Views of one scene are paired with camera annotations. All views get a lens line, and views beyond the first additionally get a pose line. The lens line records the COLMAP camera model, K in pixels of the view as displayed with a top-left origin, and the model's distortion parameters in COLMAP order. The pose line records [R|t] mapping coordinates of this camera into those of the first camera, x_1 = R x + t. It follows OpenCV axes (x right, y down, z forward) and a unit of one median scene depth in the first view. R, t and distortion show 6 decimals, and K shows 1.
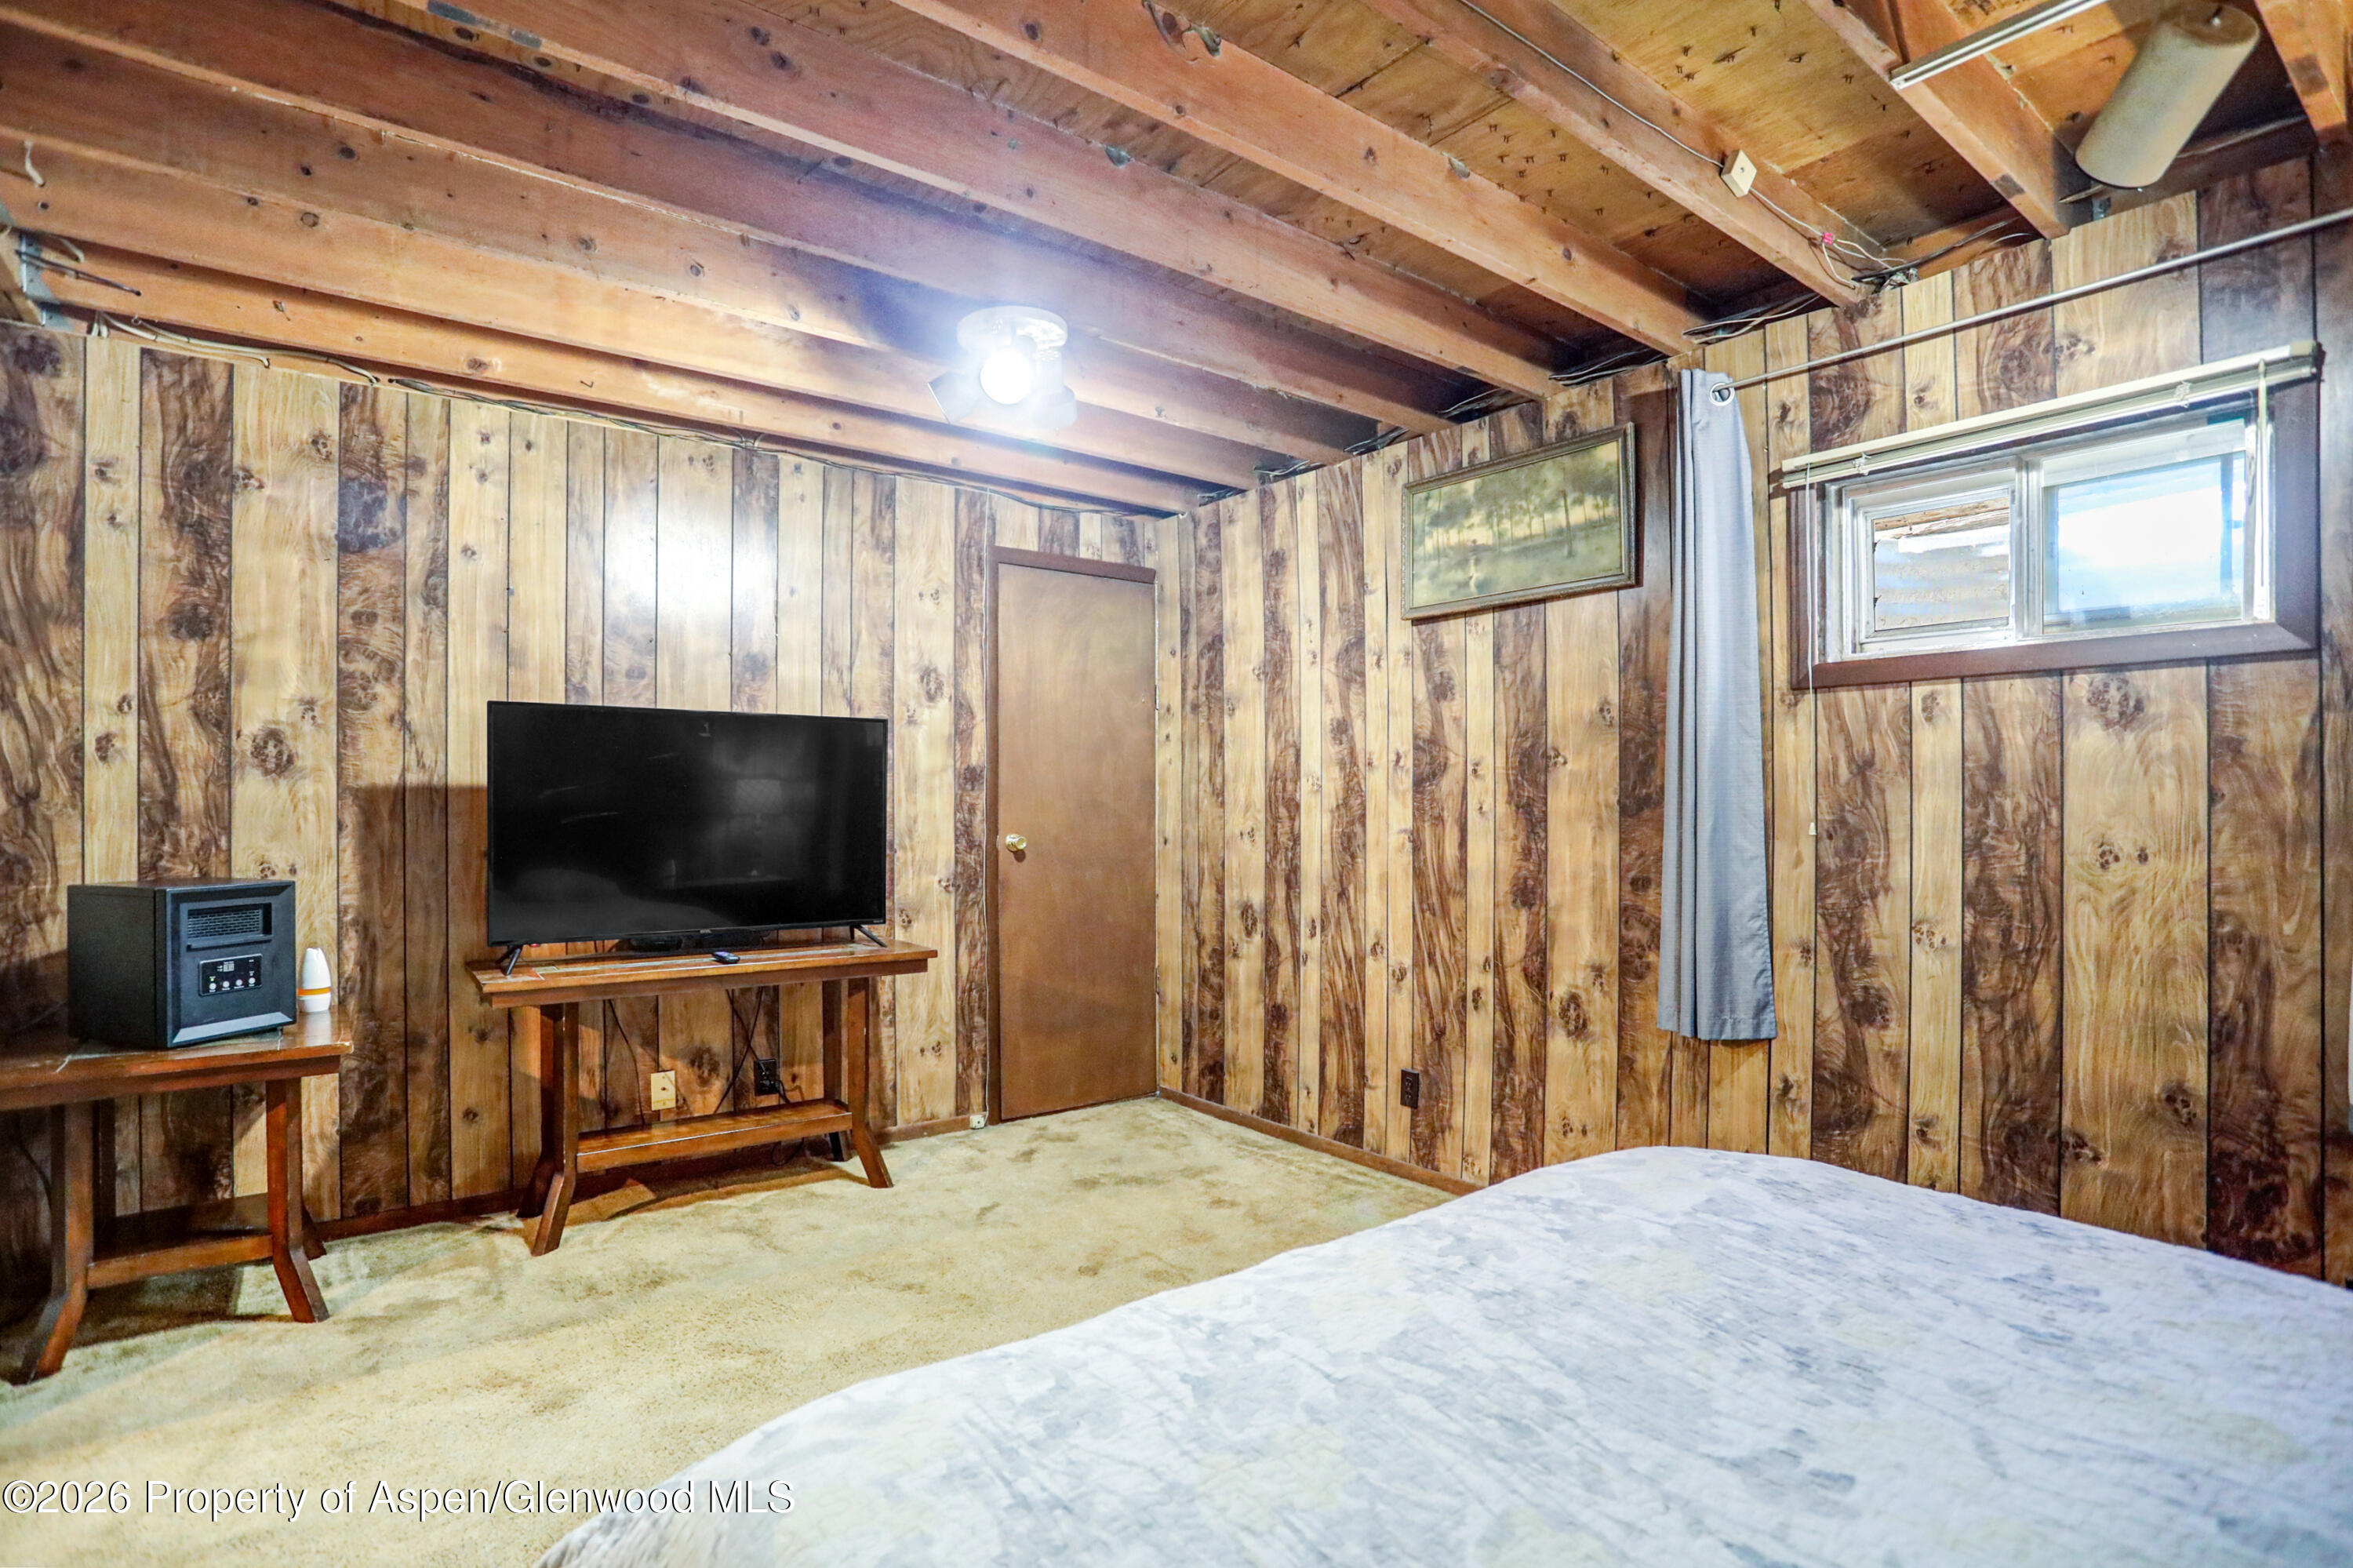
lens RADIAL K [[1176.3, 0, 1171.7], [0, 1176.3, 801.3], [0, 0, 1]] dist [-0.063161, 0.025507]
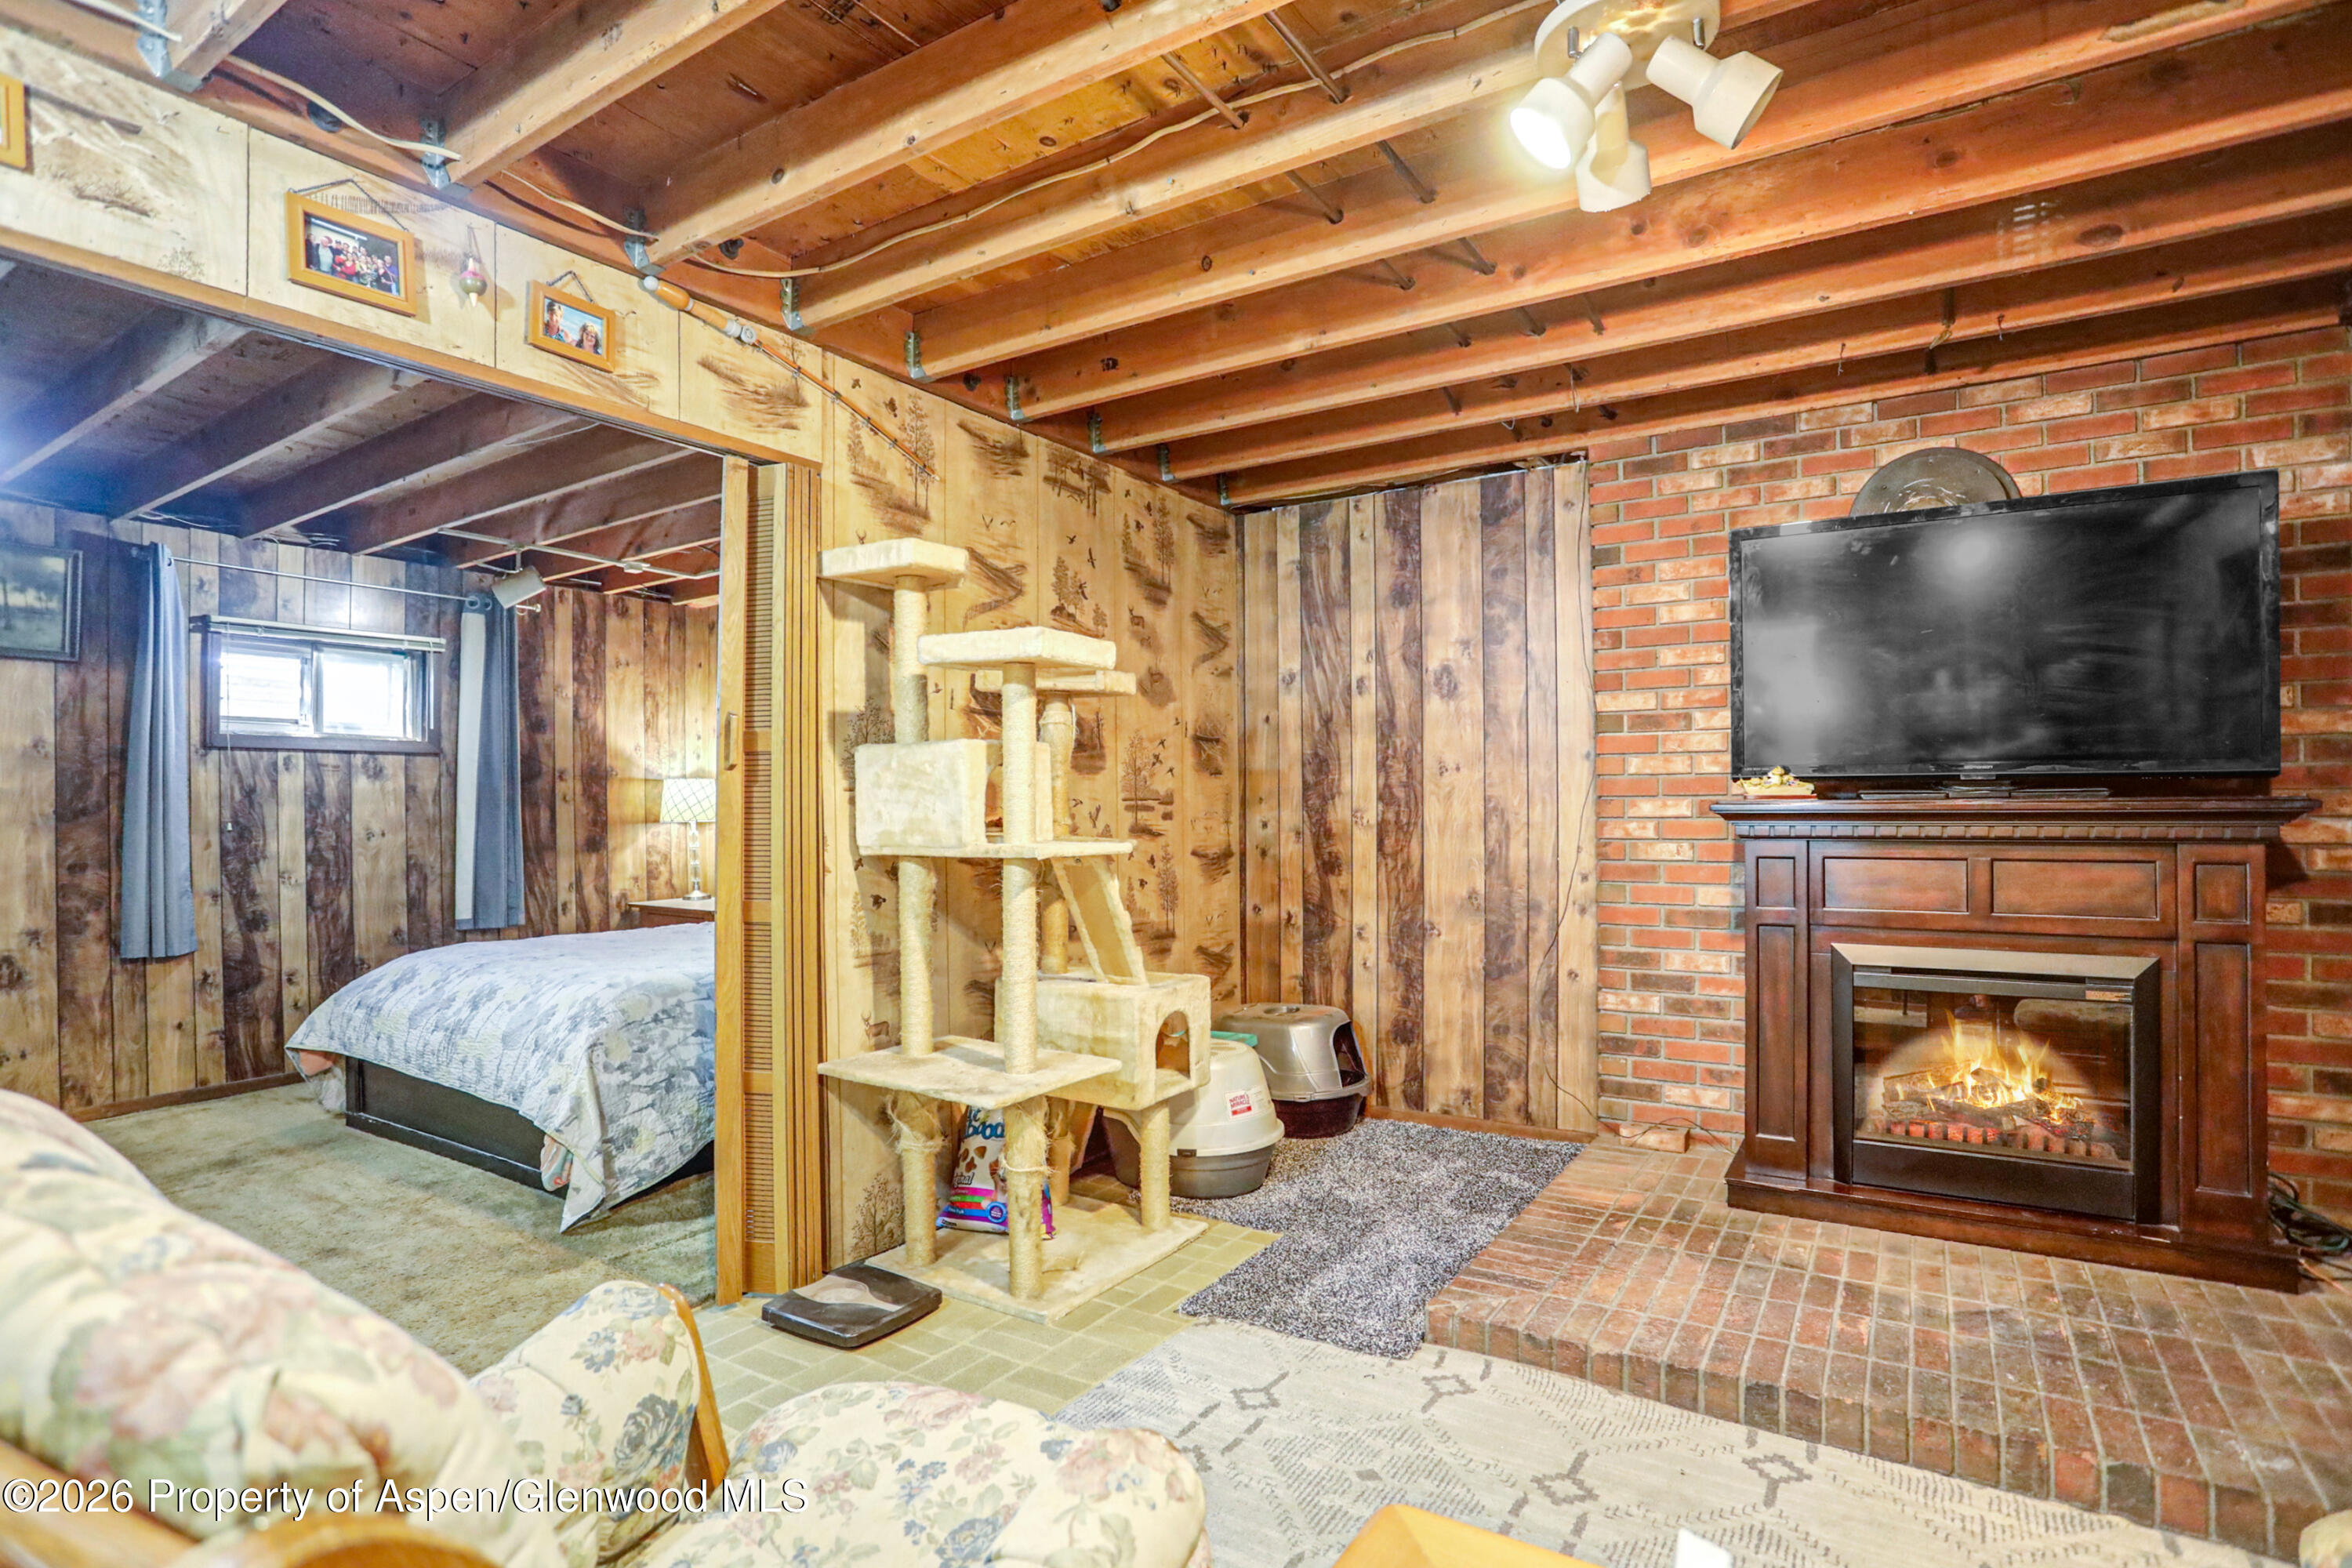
lens RADIAL K [[1161.6, 0, 1180.5], [0, 1161.6, 786.6], [0, 0, 1]] dist [-0.077005, 0.030535]
pose [[-0.346252, 0.020132, 0.937926, -1.671405], [0.004353, 0.999793, -0.019854, 0.002725], [-0.938132, -0.002792, -0.346268, 0.228208]]
